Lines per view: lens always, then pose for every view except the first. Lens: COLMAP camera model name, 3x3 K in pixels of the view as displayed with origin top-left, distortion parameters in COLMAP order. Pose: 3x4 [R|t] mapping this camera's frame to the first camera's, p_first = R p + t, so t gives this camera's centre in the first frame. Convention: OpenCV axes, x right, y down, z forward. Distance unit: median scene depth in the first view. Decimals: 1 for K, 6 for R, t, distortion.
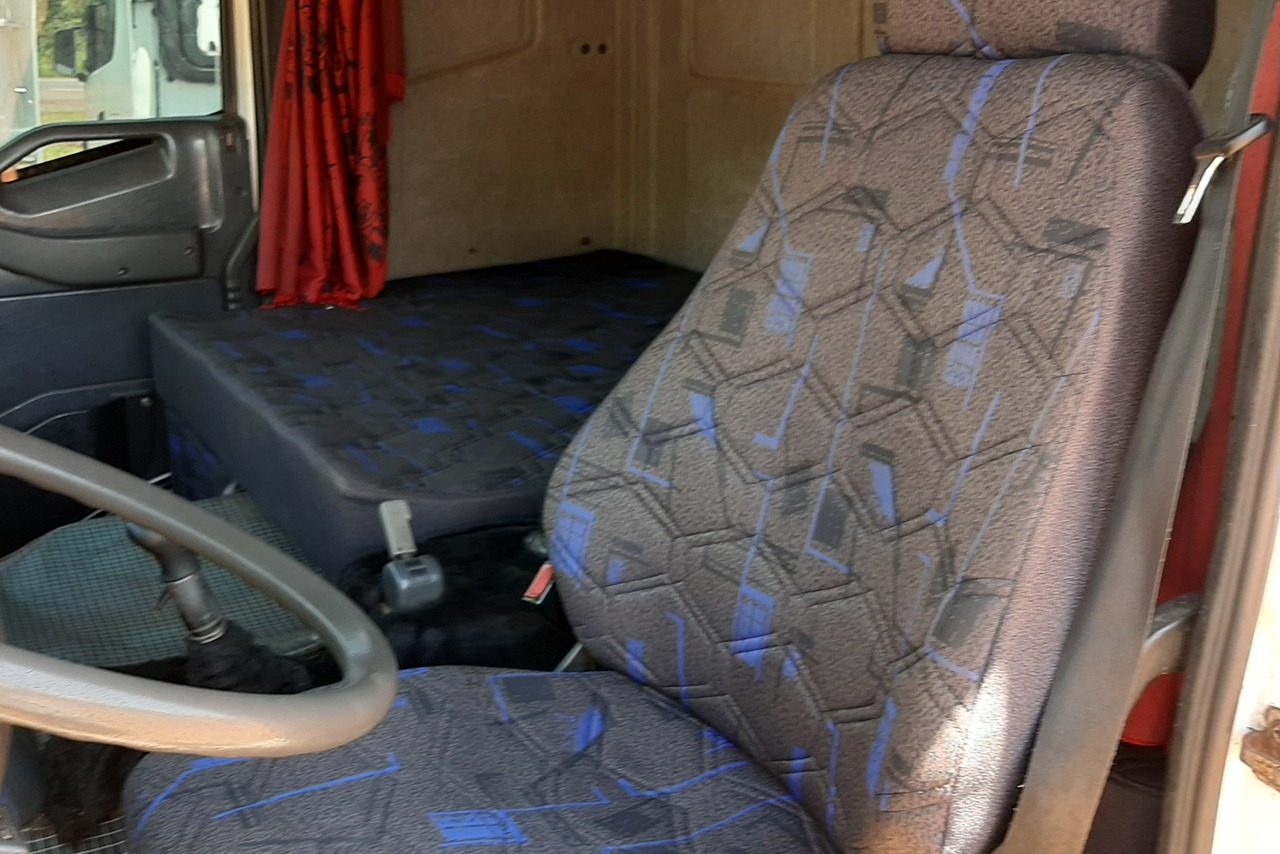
lens RADIAL K [[1373.8, 0, 599.9], [0, 1373.8, 439.7], [0, 0, 1]] dist [0.059527, -0.029701]
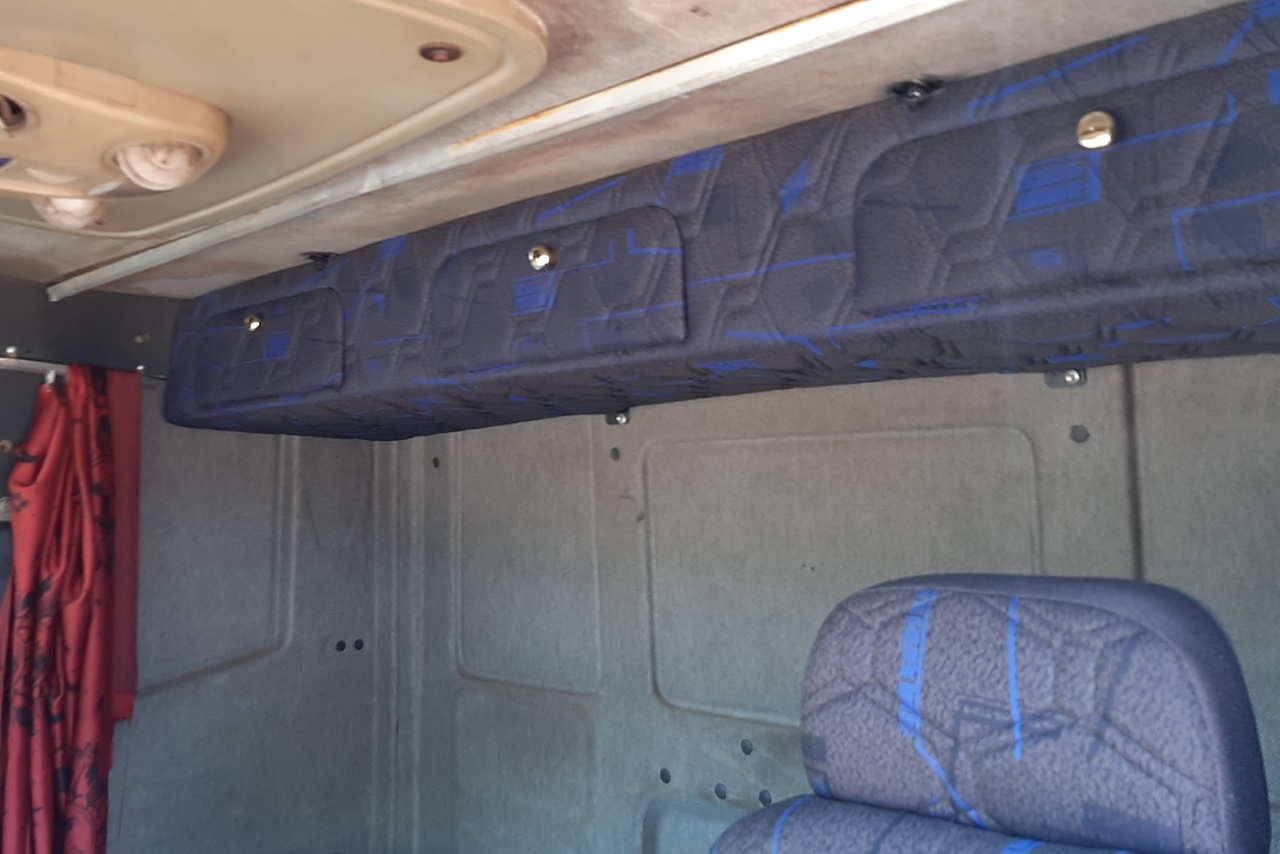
lens RADIAL K [[1373.8, 0, 599.9], [0, 1373.8, 439.7], [0, 0, 1]] dist [0.059527, -0.029701]
pose [[0.977869, 0.005856, 0.209134, -0.039740], [0.070441, 0.932032, -0.355464, -0.084601], [-0.197001, 0.362329, 0.910993, 0.093015]]
